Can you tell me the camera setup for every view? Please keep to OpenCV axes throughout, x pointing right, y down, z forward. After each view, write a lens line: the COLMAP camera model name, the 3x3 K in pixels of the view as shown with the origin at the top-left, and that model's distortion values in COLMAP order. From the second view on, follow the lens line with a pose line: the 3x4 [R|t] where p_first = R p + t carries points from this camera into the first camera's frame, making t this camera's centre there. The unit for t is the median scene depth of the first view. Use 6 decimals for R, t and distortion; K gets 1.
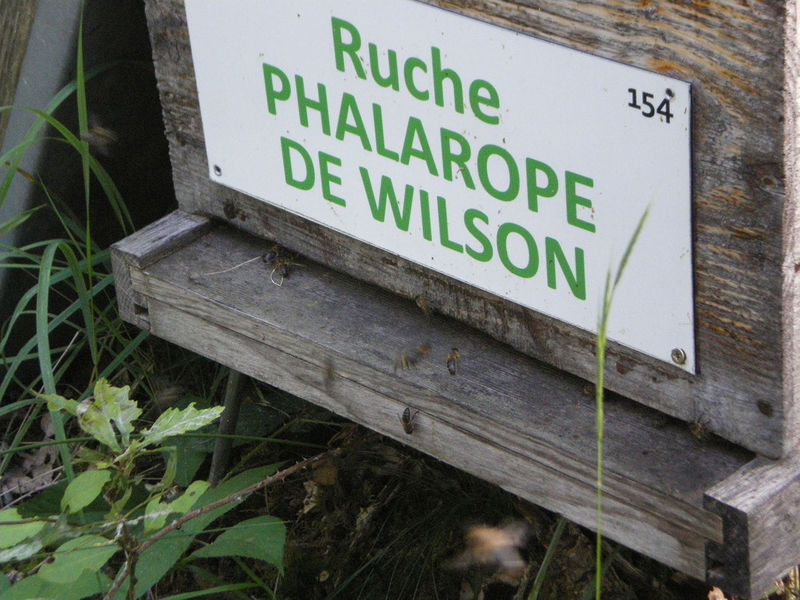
lens RADIAL K [[2474.2, 0, 389.1], [0, 2474.2, 298.5], [0, 0, 1]] dist [2.329352, -35.434522]
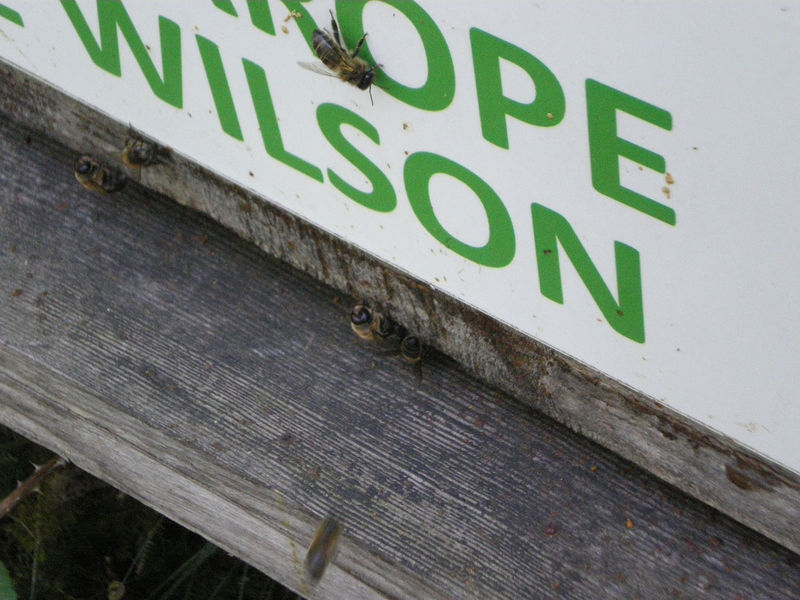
lens RADIAL K [[2152.3, 0, 385.7], [0, 2152.3, 302.7], [0, 0, 1]] dist [1.327692, -0.160009]
pose [[0.993433, -0.110499, 0.029672, 0.027576], [0.092935, 0.930598, 0.354048, -0.127462], [-0.066735, -0.348966, 0.934756, 0.661736]]
